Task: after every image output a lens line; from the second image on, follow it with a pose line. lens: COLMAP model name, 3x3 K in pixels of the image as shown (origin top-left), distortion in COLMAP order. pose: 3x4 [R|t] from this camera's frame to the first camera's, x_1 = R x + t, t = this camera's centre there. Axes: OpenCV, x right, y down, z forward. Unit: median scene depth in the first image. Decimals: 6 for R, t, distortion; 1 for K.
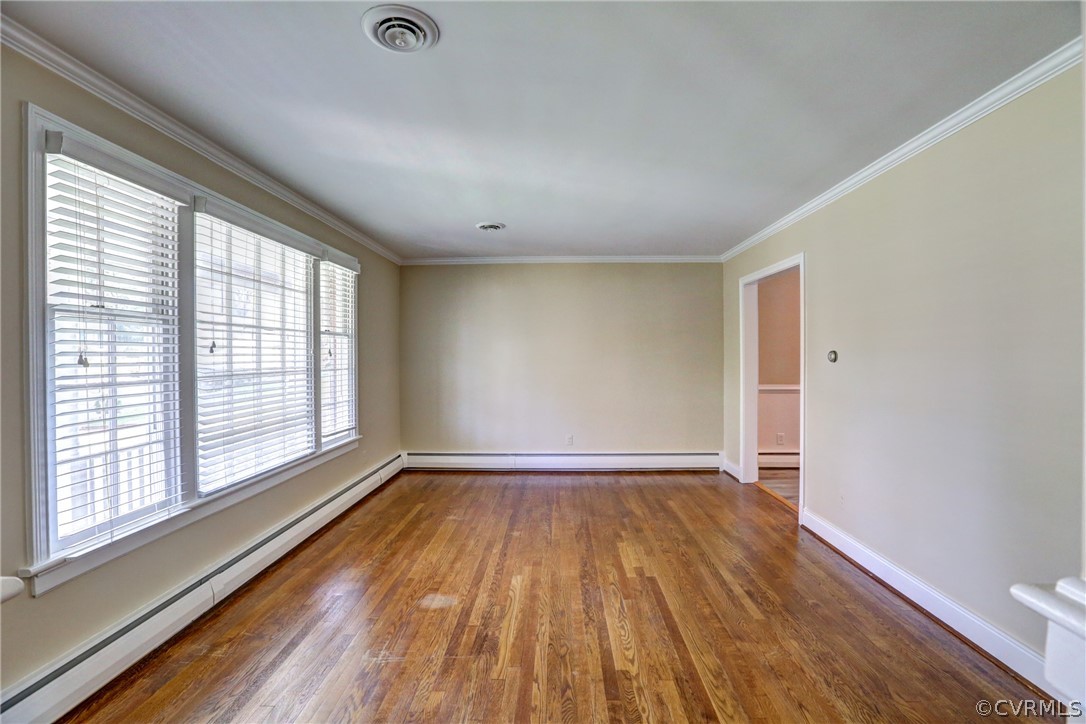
lens RADIAL K [[495.8, 0, 545.6], [0, 495.8, 363.8], [0, 0, 1]] dist [-0.043164, 0.013102]
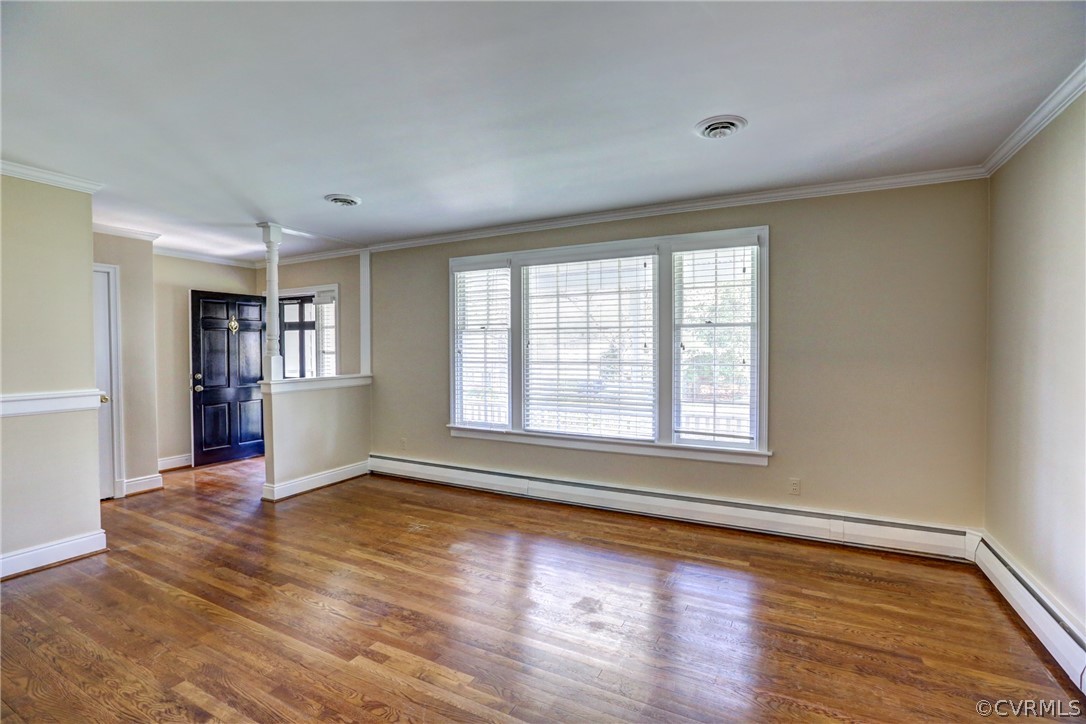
lens RADIAL K [[495.8, 0, 540.2], [0, 495.8, 357.7], [0, 0, 1]] dist [-0.043164, 0.013102]
pose [[-0.444196, 0.022101, -0.895657, 0.752893], [-0.009969, 0.999512, 0.029608, -0.034619], [0.895874, 0.022081, -0.443759, 1.616634]]
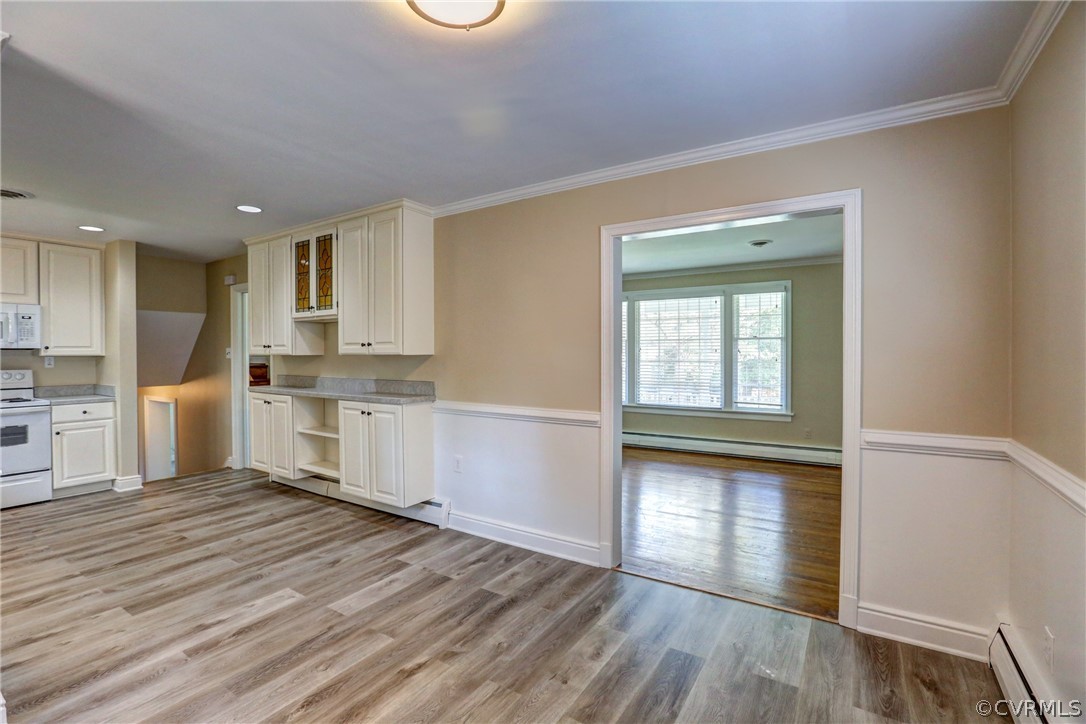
lens RADIAL K [[495.8, 0, 541.3], [0, 495.8, 360.4], [0, 0, 1]] dist [-0.043164, 0.013102]
pose [[-0.522032, 0.018433, -0.852727, 1.738957], [-0.007922, 0.999619, 0.026458, -0.039516], [0.852889, 0.020567, -0.521687, 1.765652]]
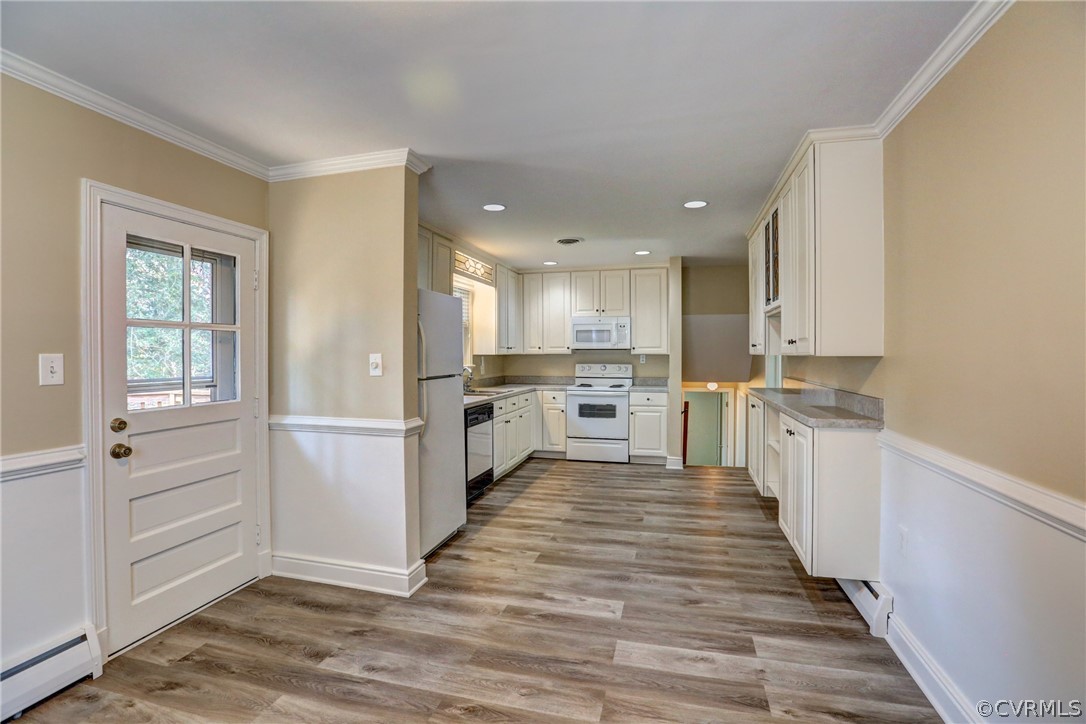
lens RADIAL K [[495.8, 0, 545.3], [0, 495.8, 360.2], [0, 0, 1]] dist [-0.043164, 0.013102]
pose [[-0.972997, 0.002943, 0.230798, 1.112631], [0.009617, 0.999567, 0.027796, -0.038636], [-0.230617, 0.029265, -0.972604, 1.757784]]
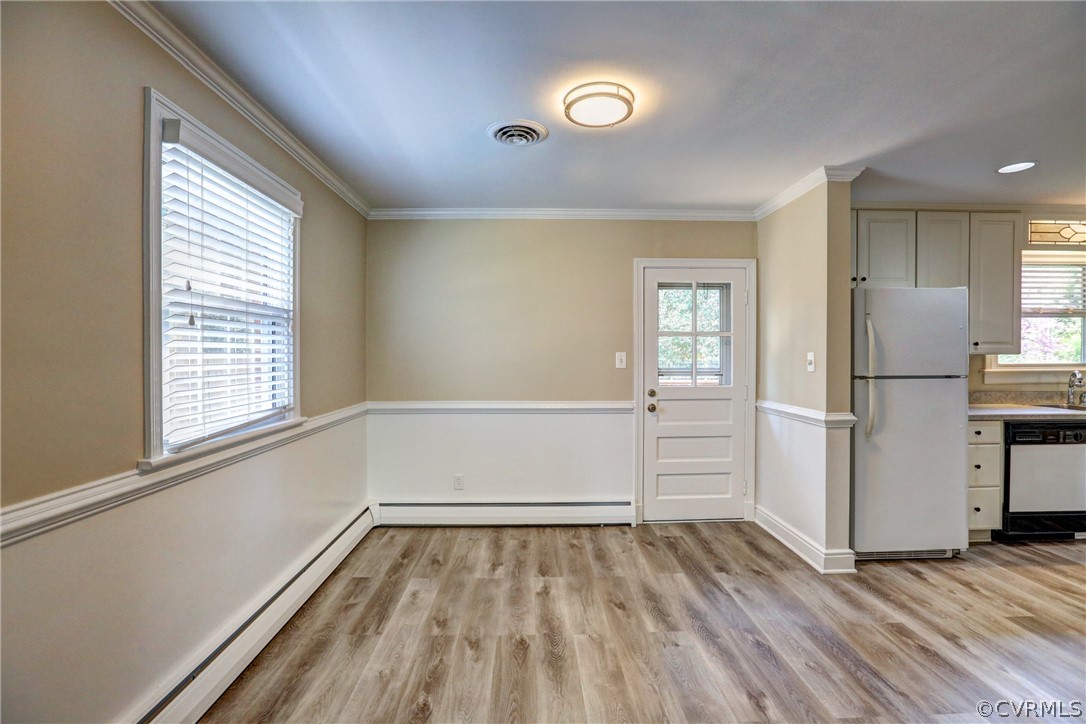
lens RADIAL K [[495.8, 0, 545.6], [0, 495.8, 360.2], [0, 0, 1]] dist [-0.043164, 0.013102]
pose [[-0.059414, -0.006080, 0.998215, 0.599345], [0.018052, 0.999811, 0.007165, -0.028109], [-0.998070, 0.018445, -0.059293, 1.551130]]
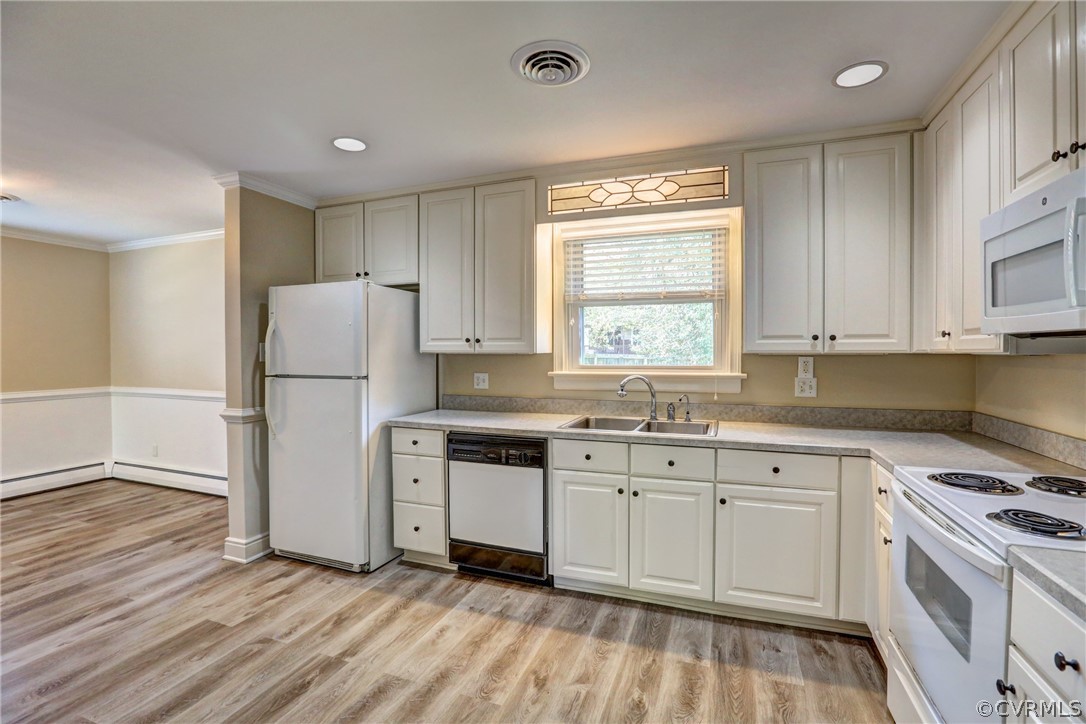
lens RADIAL K [[495.8, 0, 543.5], [0, 495.8, 363.0], [0, 0, 1]] dist [-0.043164, 0.013102]
pose [[0.324444, -0.020944, 0.945673, 0.794632], [0.014019, 0.999751, 0.017332, -0.009263], [-0.945801, 0.007634, 0.324657, -0.134884]]
